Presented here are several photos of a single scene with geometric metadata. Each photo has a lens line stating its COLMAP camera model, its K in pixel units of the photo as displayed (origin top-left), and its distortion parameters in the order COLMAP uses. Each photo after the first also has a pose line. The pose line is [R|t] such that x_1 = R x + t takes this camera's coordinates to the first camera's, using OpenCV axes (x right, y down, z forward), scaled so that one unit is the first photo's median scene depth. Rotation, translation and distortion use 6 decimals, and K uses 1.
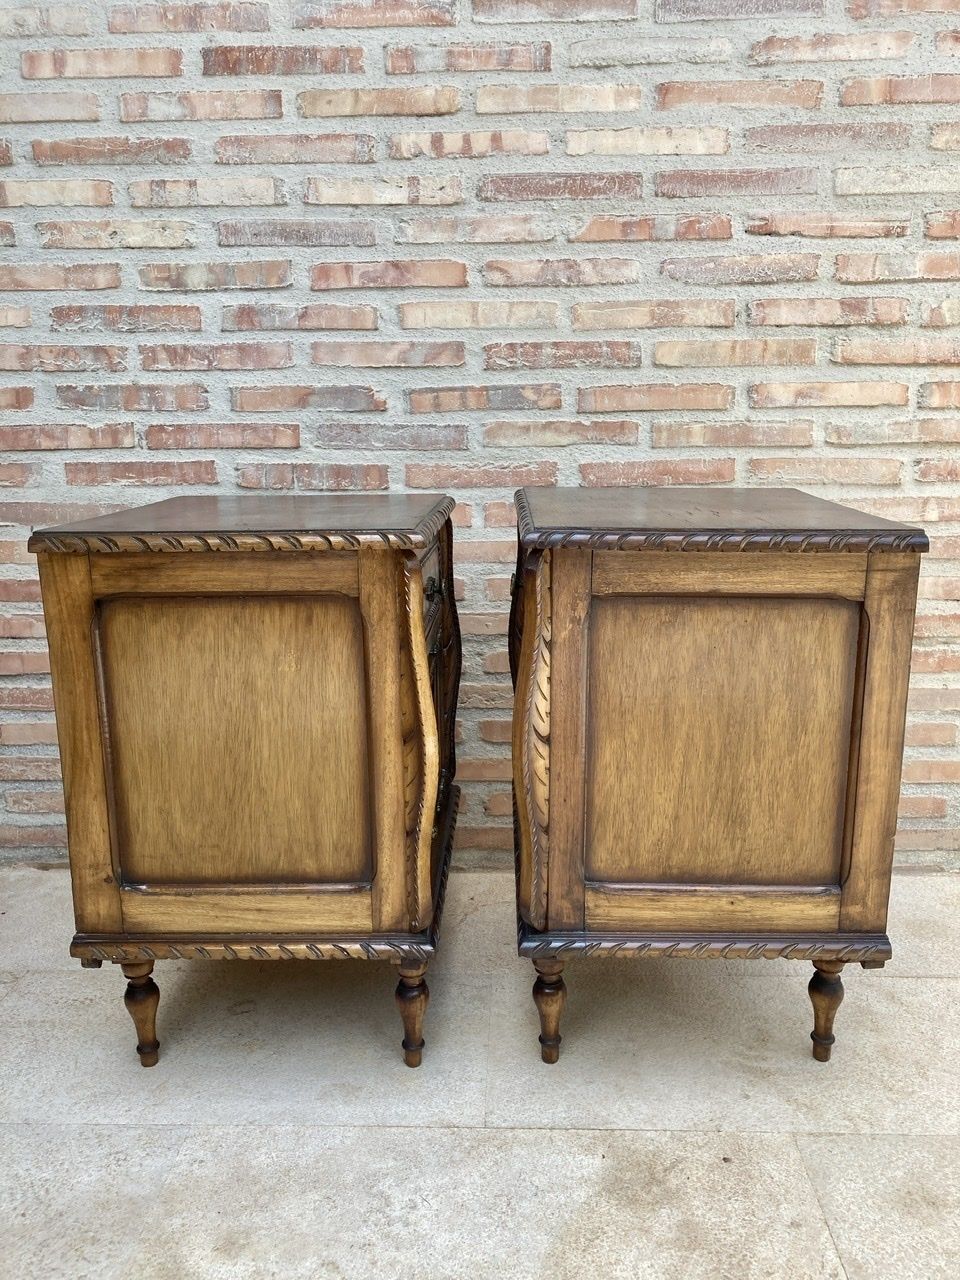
lens RADIAL K [[1081.9, 0, 488.5], [0, 1081.9, 630.5], [0, 0, 1]] dist [0.002033, 0.009815]
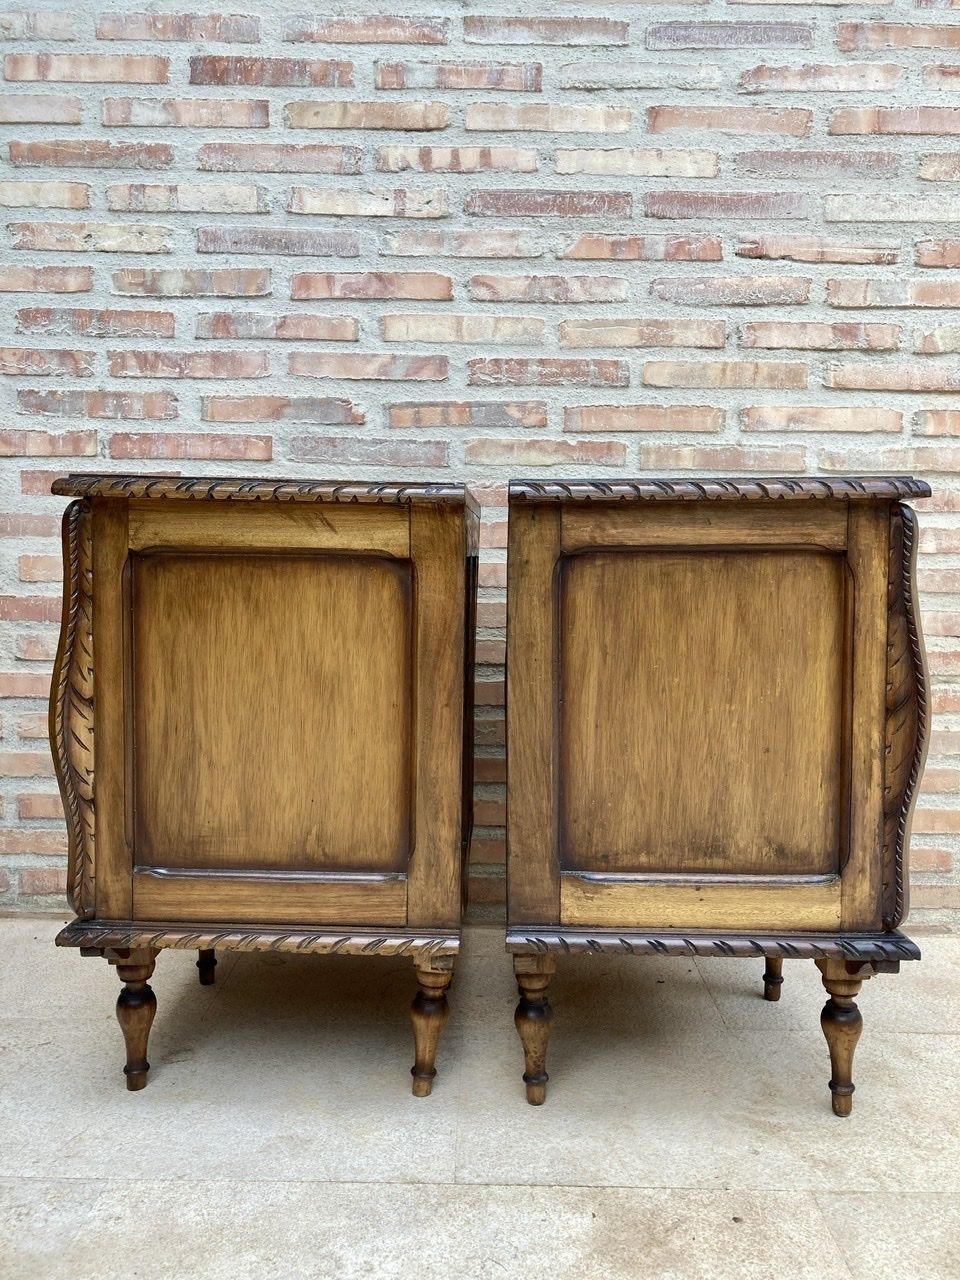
lens RADIAL K [[1081.9, 0, 490.7], [0, 1081.9, 625.8], [0, 0, 1]] dist [0.002033, 0.009815]
pose [[0.999278, 0.022687, 0.030478, -0.008004], [-0.018868, 0.992569, -0.120207, 0.088861], [-0.032978, 0.119545, 0.992281, 0.068594]]
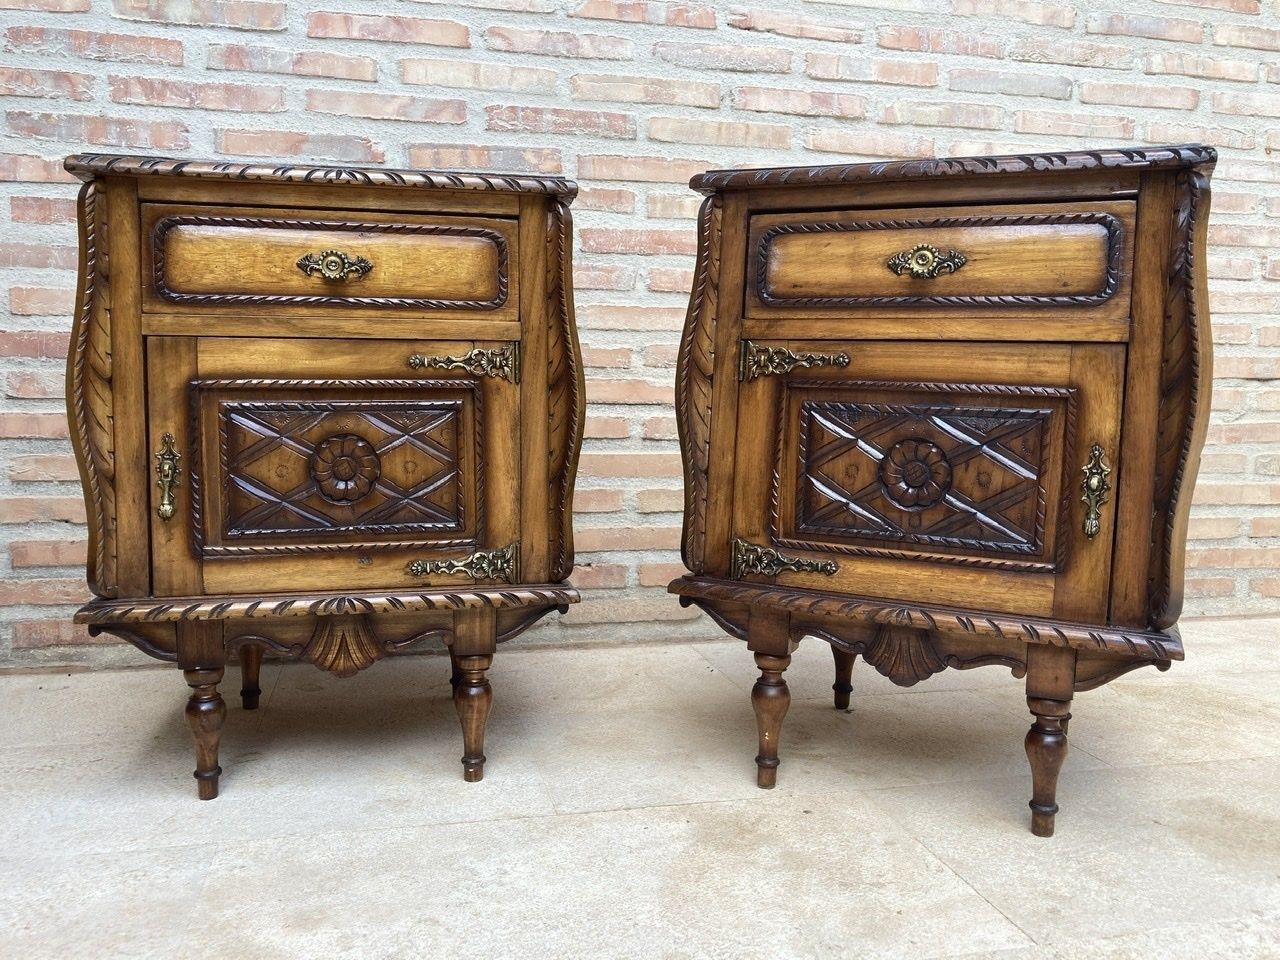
lens RADIAL K [[1081.9, 0, 654.9], [0, 1081.9, 460.2], [0, 0, 1]] dist [0.002033, 0.009815]
pose [[0.963344, 0.000894, 0.268269, -0.124477], [0.033696, 0.991672, -0.124306, 0.197969], [-0.266146, 0.128789, 0.955291, 0.033059]]
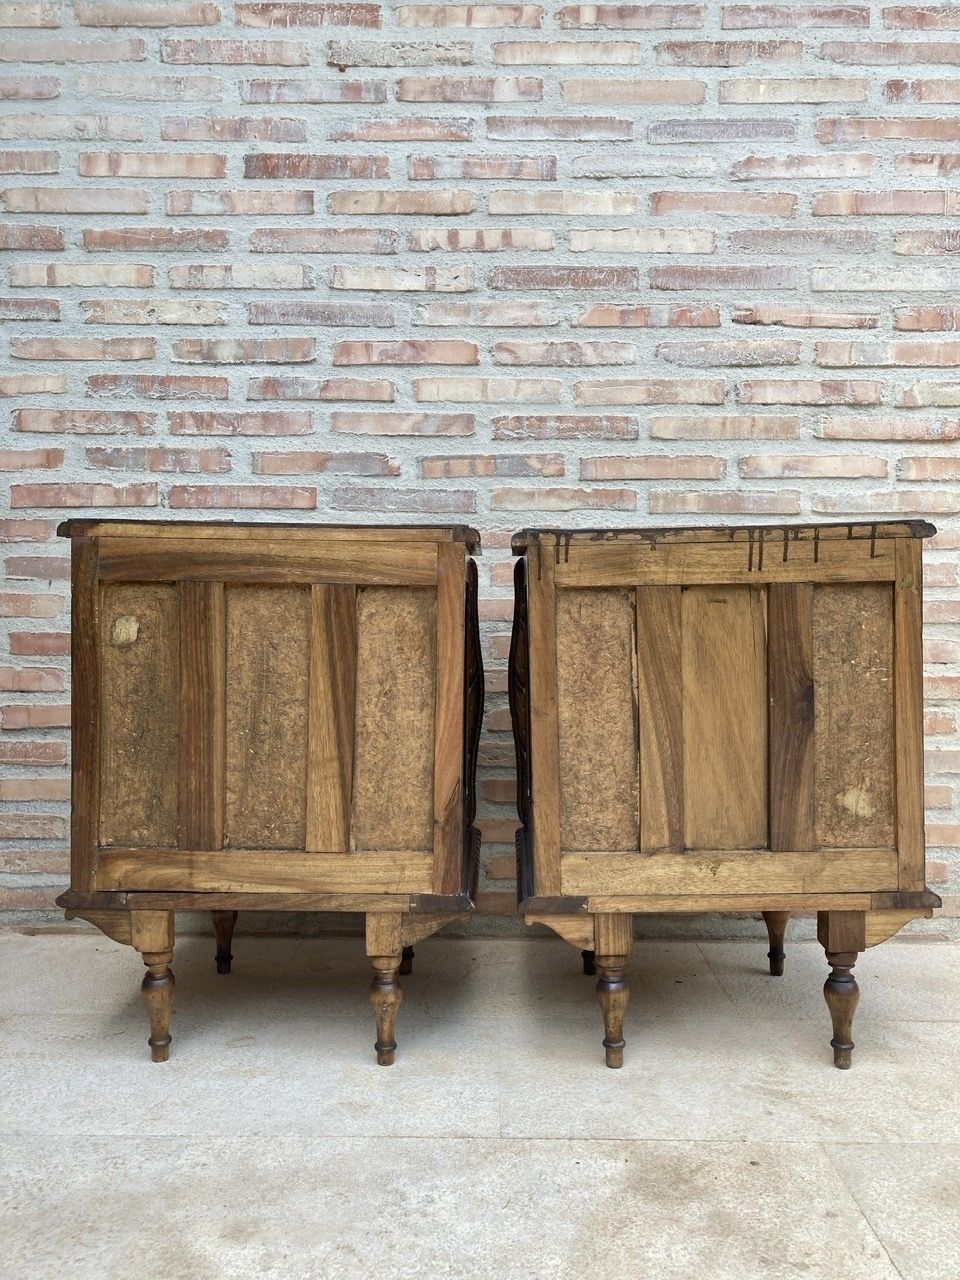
lens RADIAL K [[1081.9, 0, 489.7], [0, 1081.9, 625.5], [0, 0, 1]] dist [0.002033, 0.009815]
pose [[0.999552, 0.014888, 0.025973, -0.032227], [-0.009983, 0.983679, -0.179653, 0.133400], [-0.028224, 0.179313, 0.983387, -0.017014]]
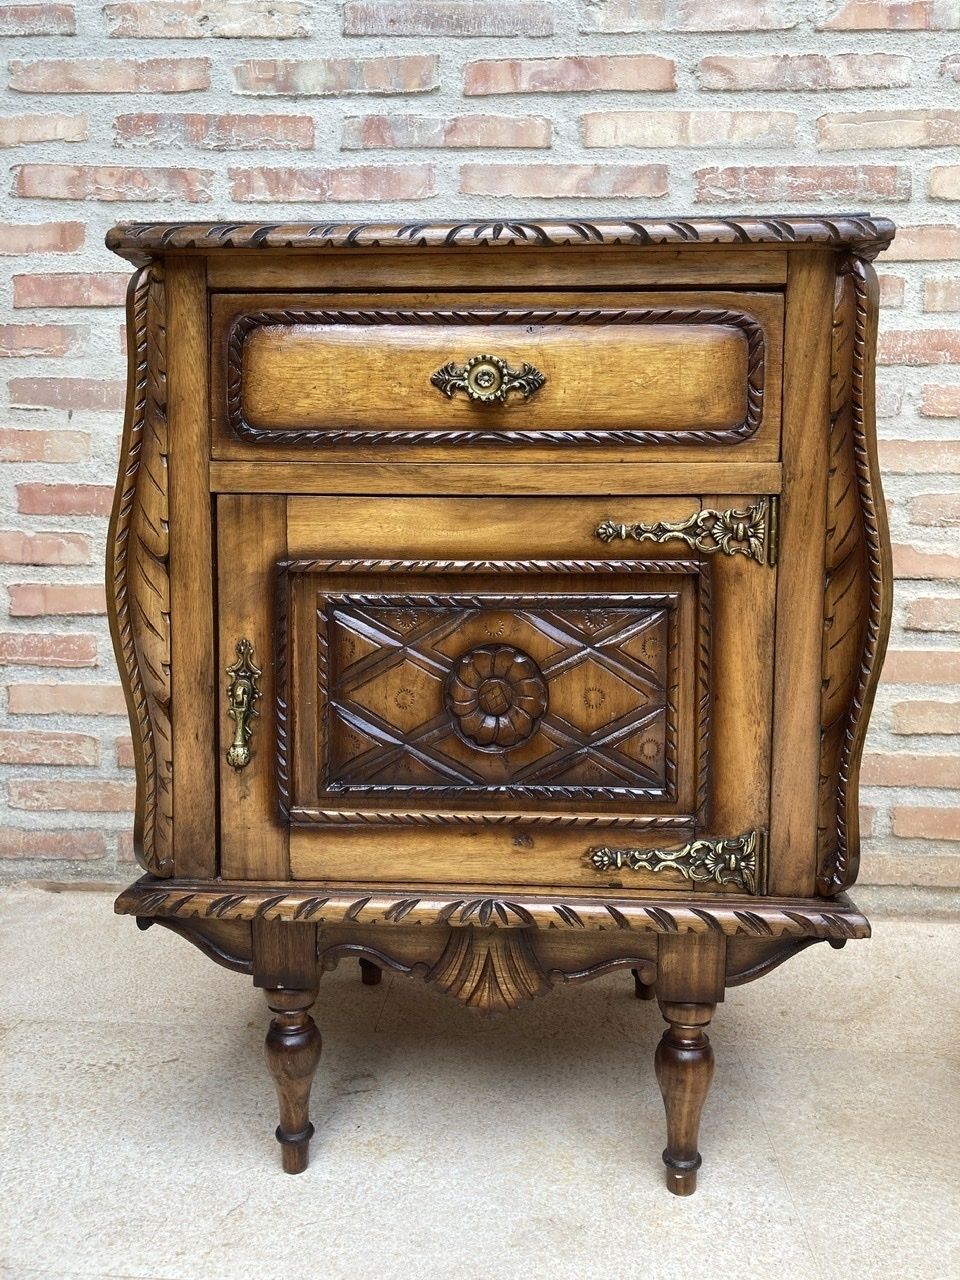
lens RADIAL K [[1081.9, 0, 483.8], [0, 1081.9, 625.7], [0, 0, 1]] dist [0.002033, 0.009815]
pose [[0.999473, 0.023224, -0.022696, -0.125395], [-0.025551, 0.993795, -0.108255, 0.129671], [0.020041, 0.108777, 0.993864, 0.301037]]
